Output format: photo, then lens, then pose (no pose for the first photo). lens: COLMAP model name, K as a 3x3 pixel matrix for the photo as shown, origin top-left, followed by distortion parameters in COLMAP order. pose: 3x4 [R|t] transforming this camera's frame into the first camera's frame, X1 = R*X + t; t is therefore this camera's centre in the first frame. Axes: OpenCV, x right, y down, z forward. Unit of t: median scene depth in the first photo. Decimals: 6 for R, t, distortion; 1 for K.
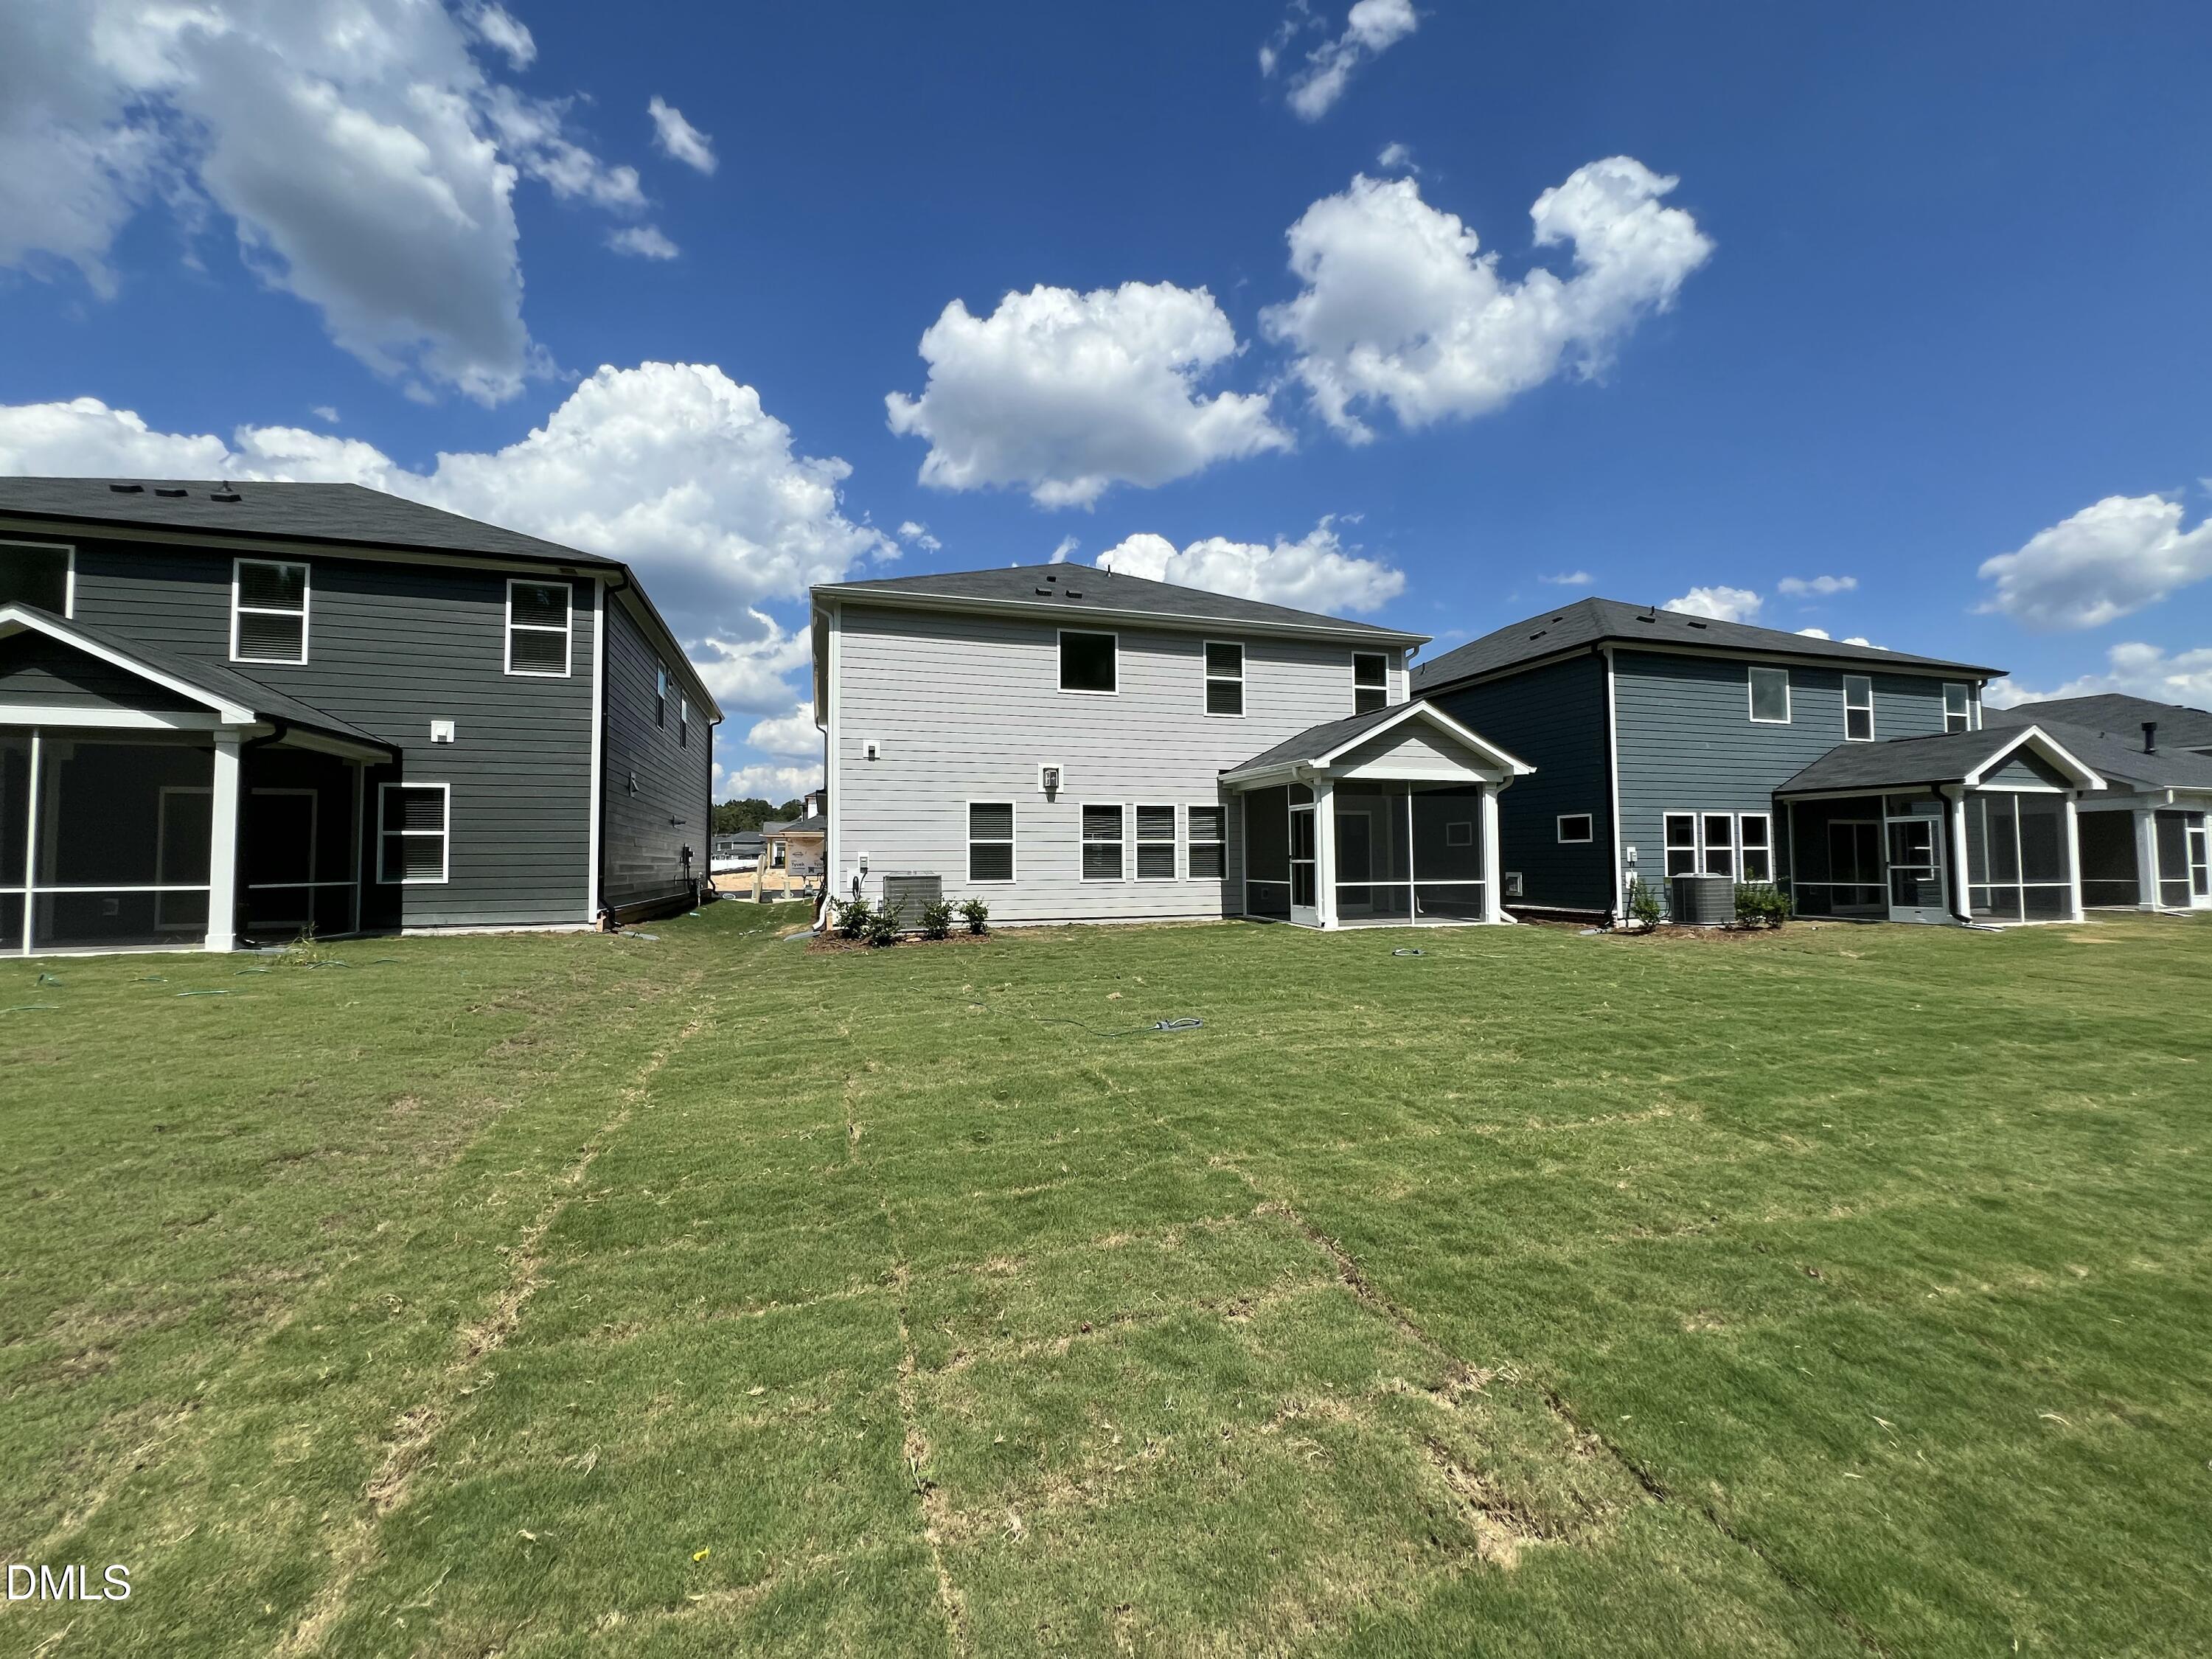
lens RADIAL K [[886.3, 0, 1094.9], [0, 886.3, 822.4], [0, 0, 1]] dist [0.001920, 0.000796]
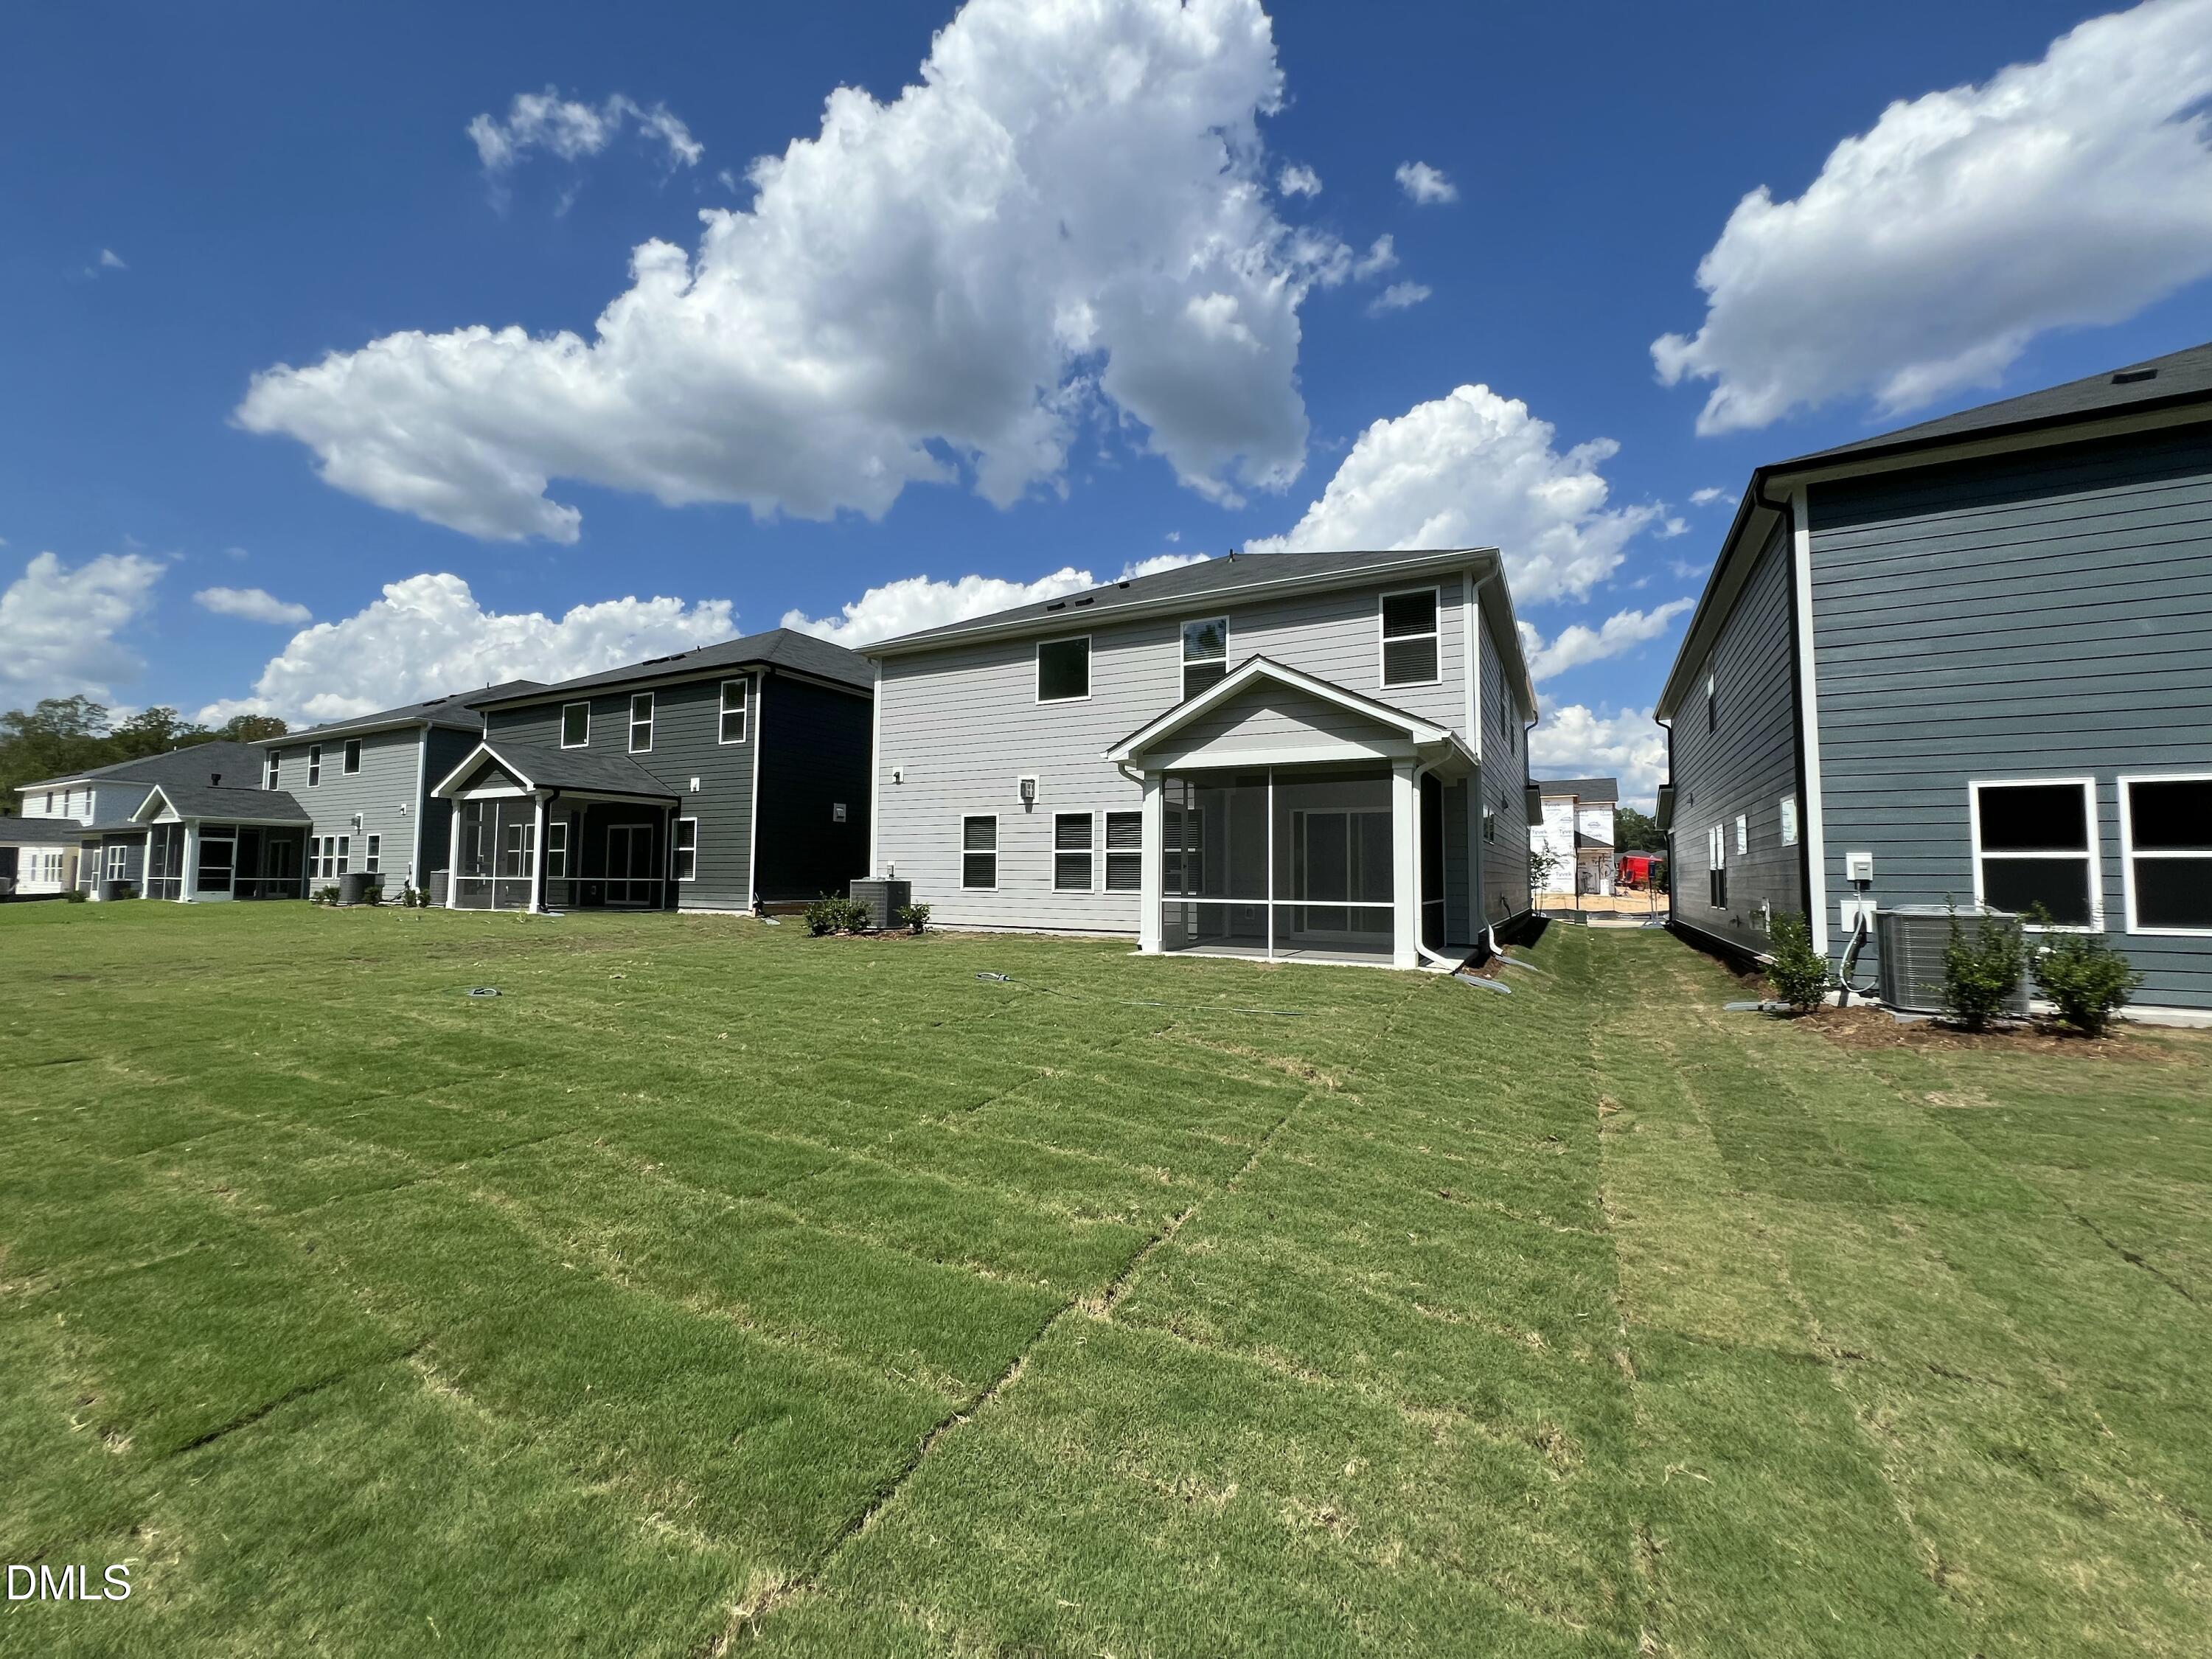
lens RADIAL K [[886.3, 0, 1096.6], [0, 886.3, 827.5], [0, 0, 1]] dist [0.001920, 0.000796]
pose [[0.693258, -0.028491, -0.720126, 0.743522], [0.018665, 0.999593, -0.021579, 0.017413], [0.720448, 0.001519, 0.693507, 0.349161]]
